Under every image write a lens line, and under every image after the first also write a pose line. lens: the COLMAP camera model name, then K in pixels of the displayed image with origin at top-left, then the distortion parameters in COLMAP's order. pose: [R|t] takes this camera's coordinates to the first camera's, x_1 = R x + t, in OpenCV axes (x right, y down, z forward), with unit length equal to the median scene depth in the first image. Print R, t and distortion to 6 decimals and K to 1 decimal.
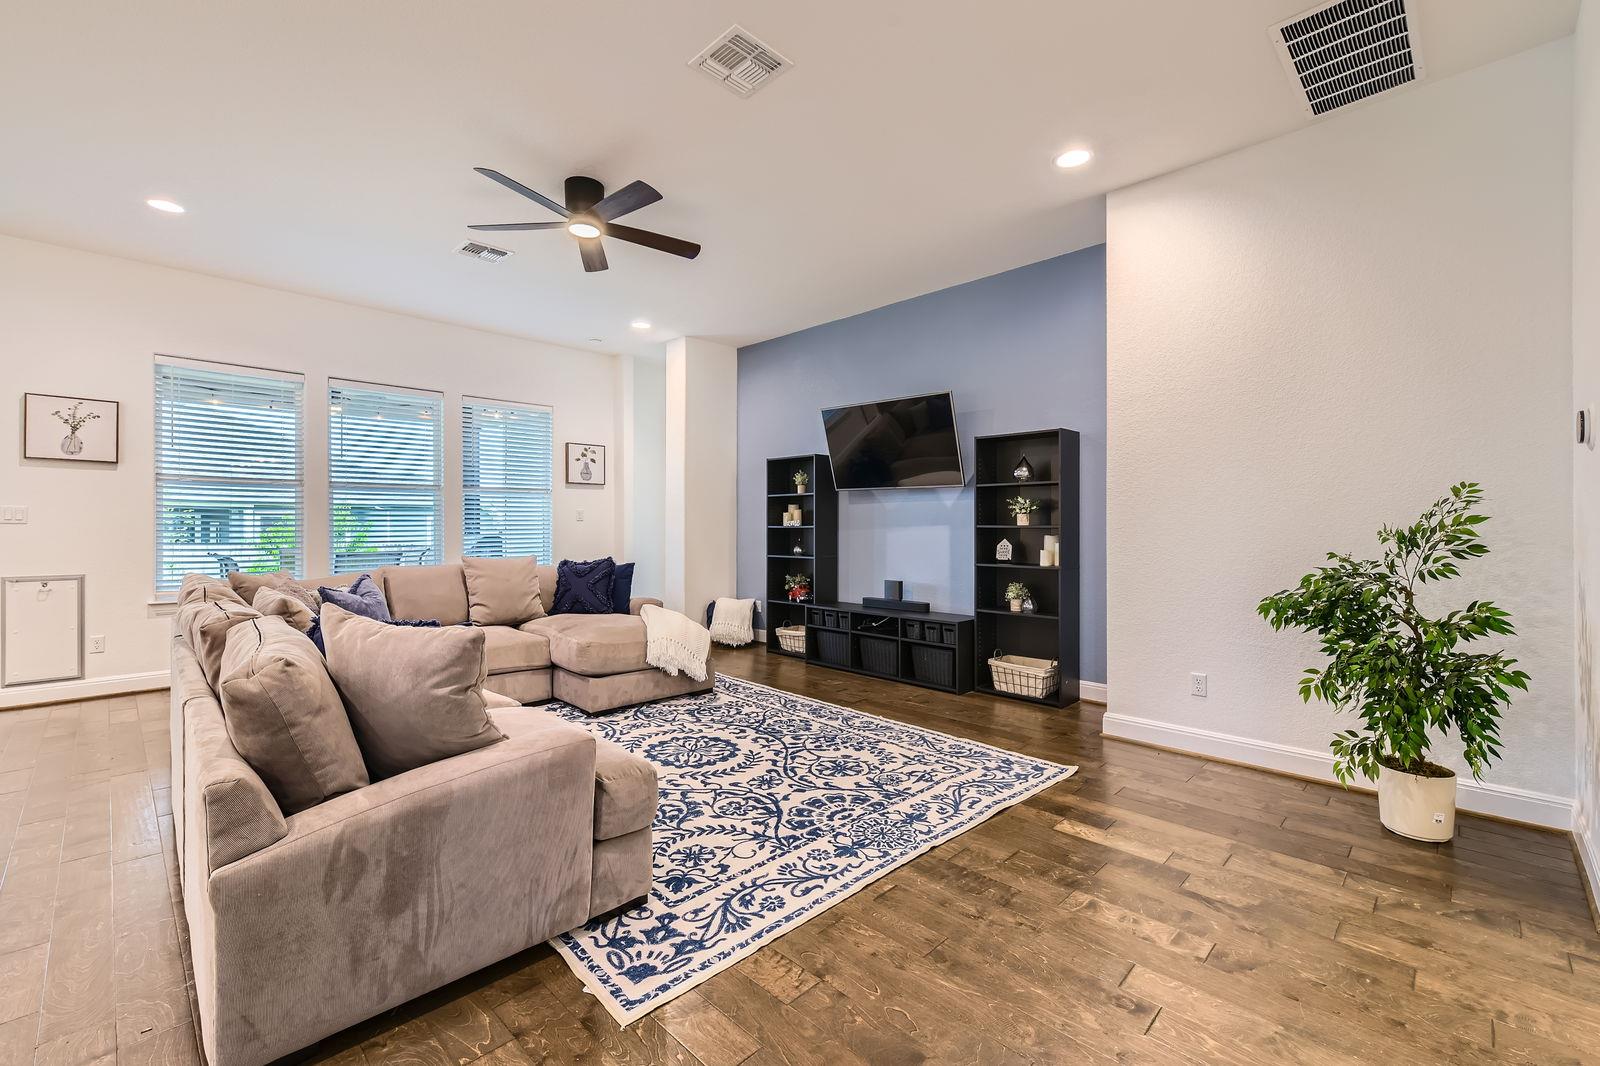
lens RADIAL K [[676.1, 0, 827.1], [0, 676.1, 523.4], [0, 0, 1]] dist [0.001804, -0.000216]
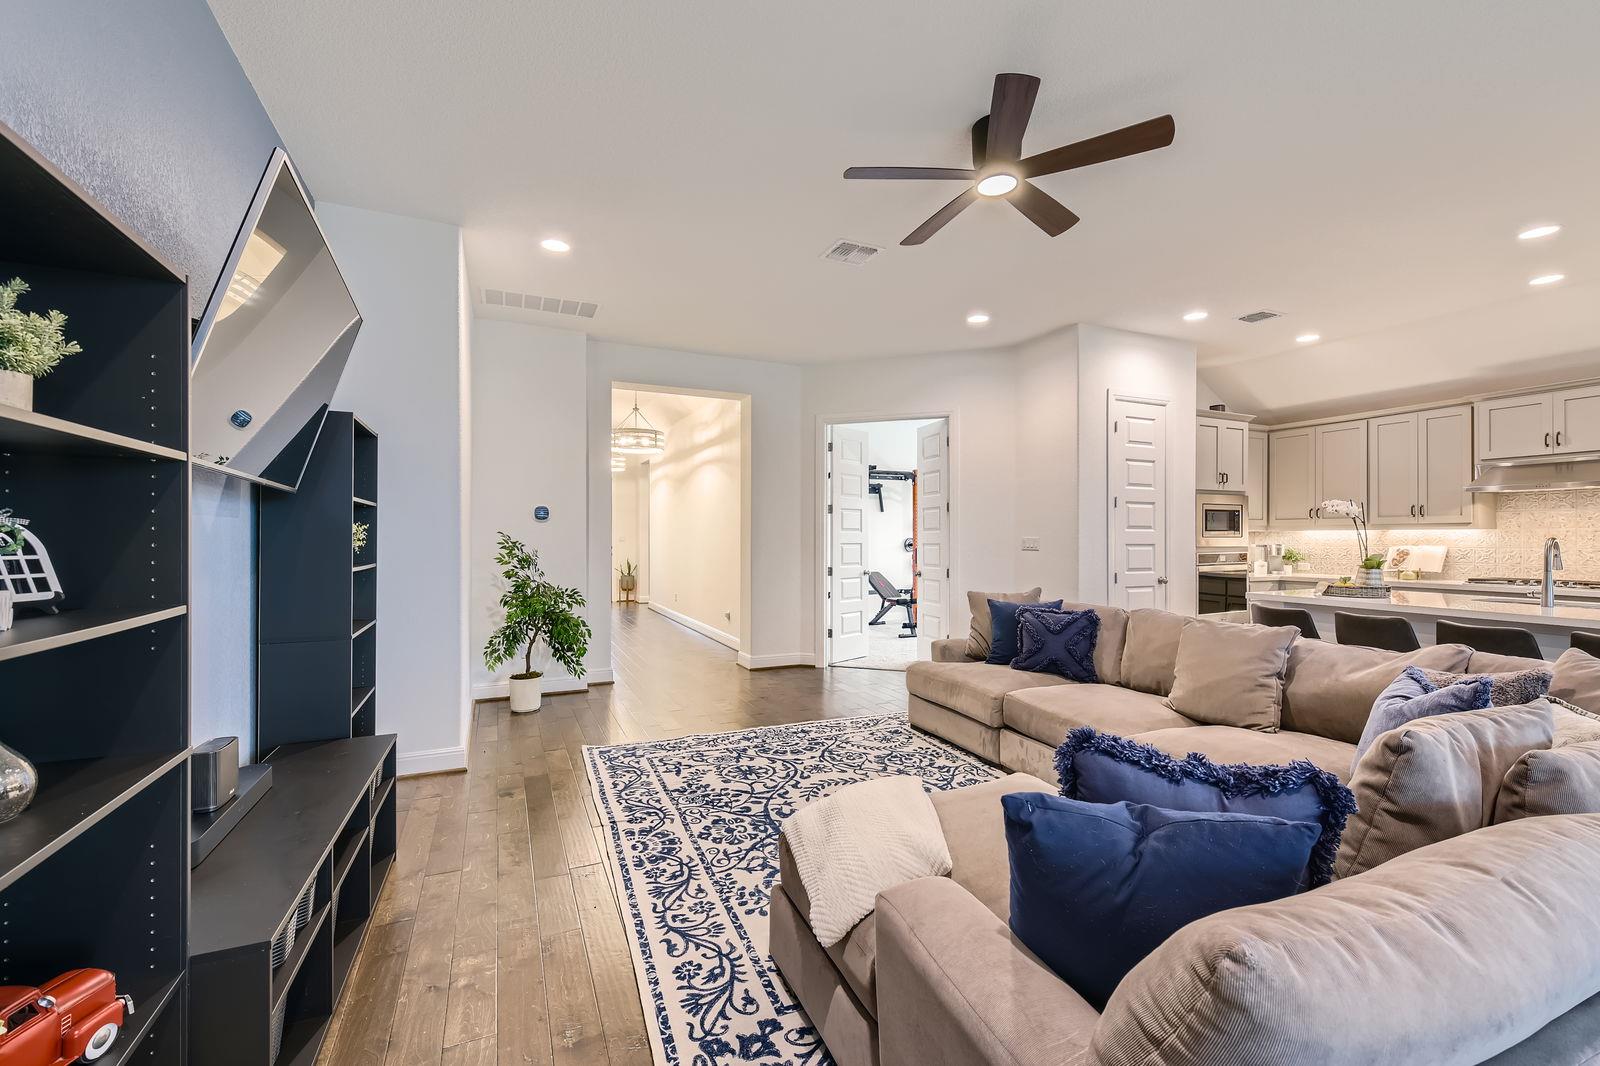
lens RADIAL K [[676.1, 0, 804.8], [0, 676.1, 535.9], [0, 0, 1]] dist [0.001804, -0.000216]
pose [[-0.920669, 0.001591, 0.390340, -0.524420], [0.000788, 0.999997, -0.002219, -0.032962], [-0.390343, -0.001735, -0.920668, 2.050501]]
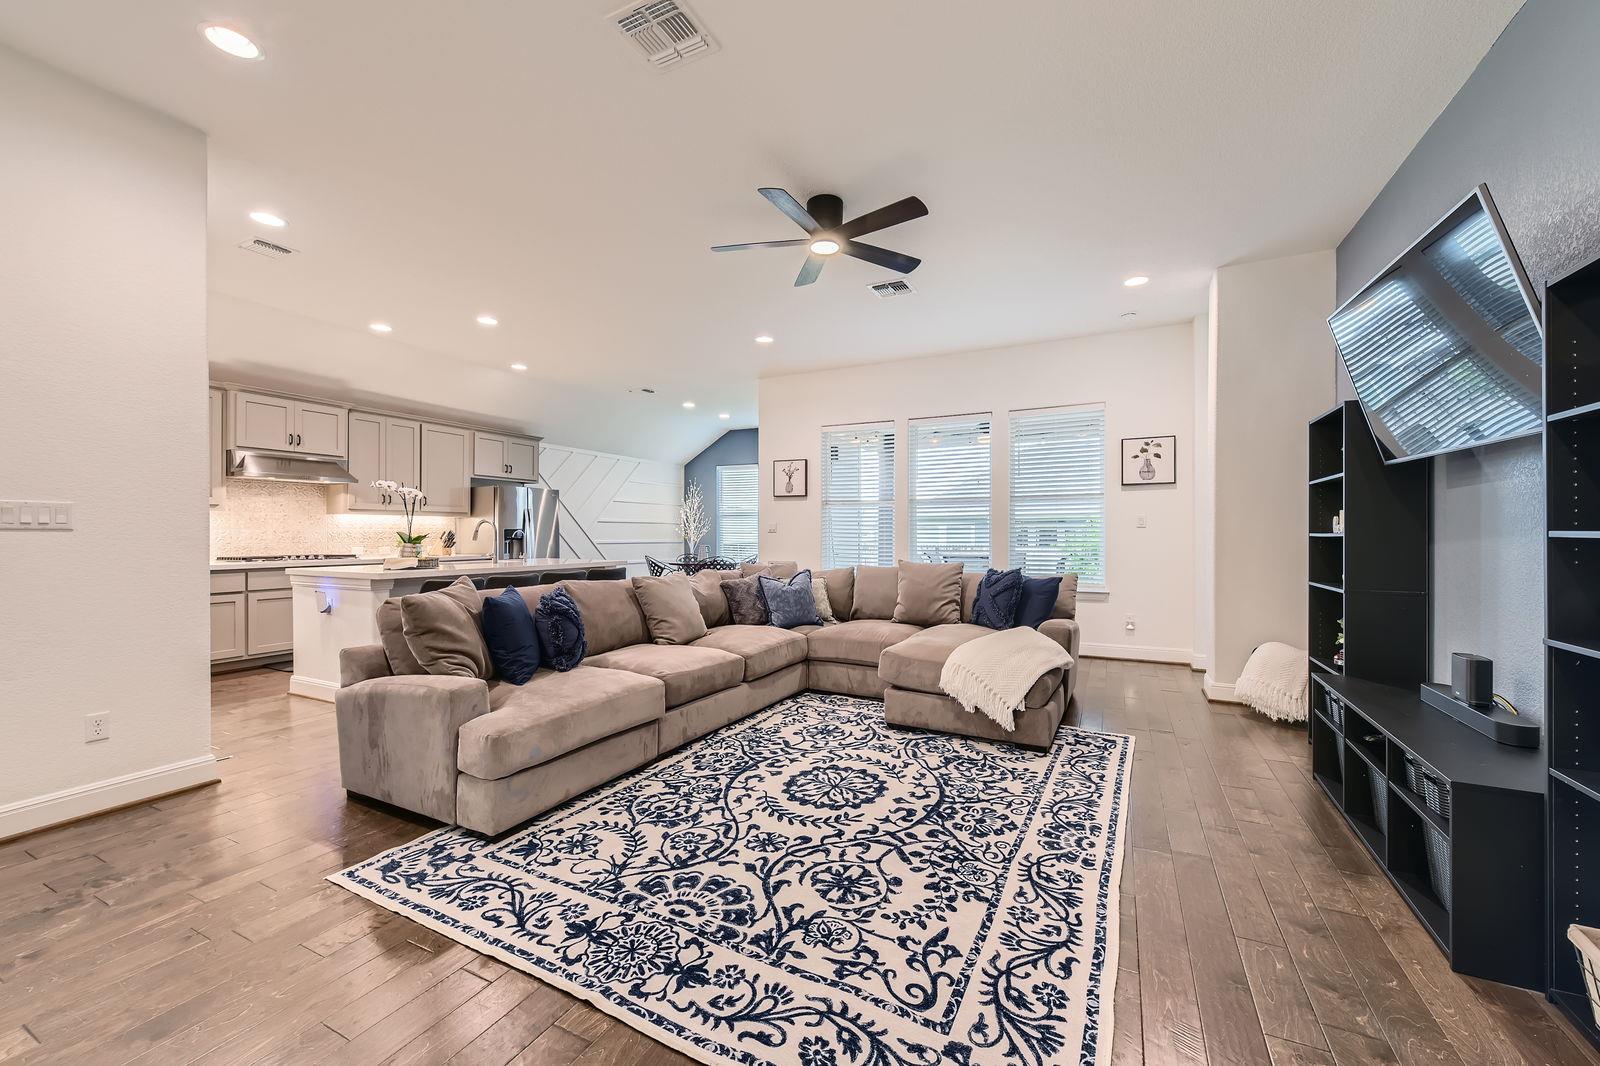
lens RADIAL K [[637.3, 0, 800.9], [0, 637.3, 532.3], [0, 0, 1]] dist [0.006061, -0.000545]
pose [[0.284713, 0.000555, -0.958613, 0.643689], [0.000563, 1.000000, 0.000746, 0.003038], [0.958613, -0.000752, 0.284713, 0.787365]]
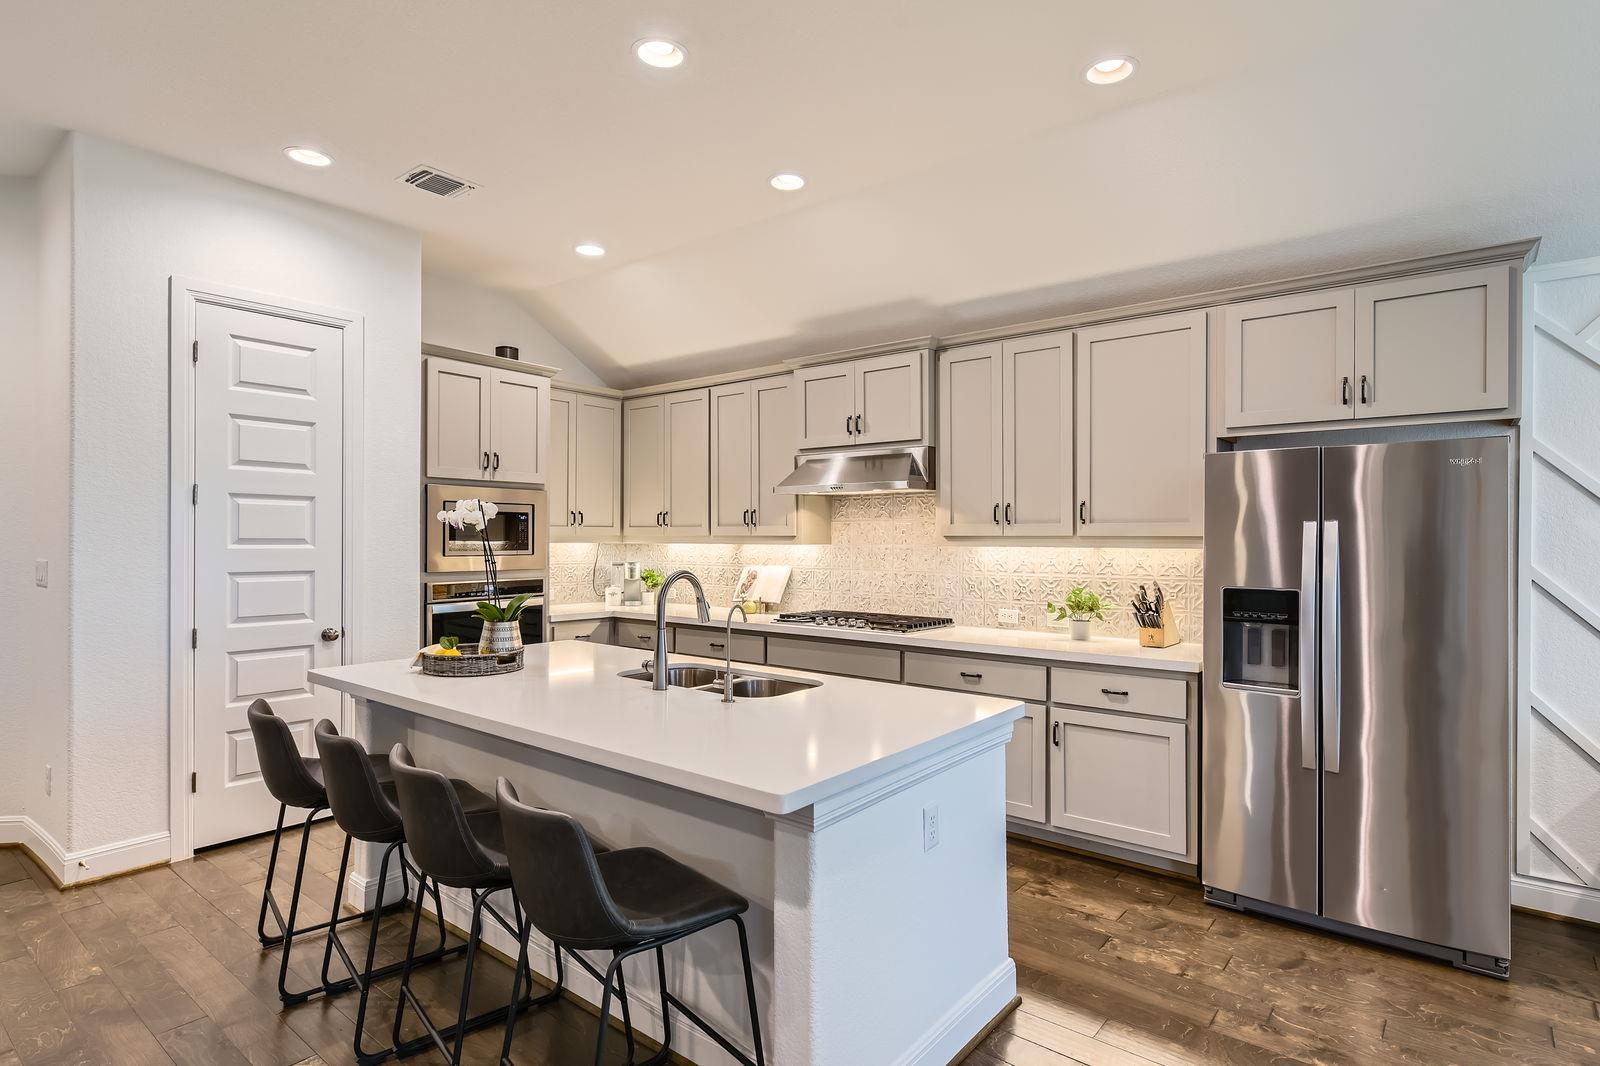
lens RADIAL K [[831.2, 0, 799.8], [0, 831.2, 536.1], [0, 0, 1]] dist [0.003098, 0.000137]
pose [[-0.996748, -0.001865, -0.080561, -1.300333], [-0.001618, 0.999994, -0.003137, -0.063592], [0.080566, -0.002996, -0.996745, 1.338794]]
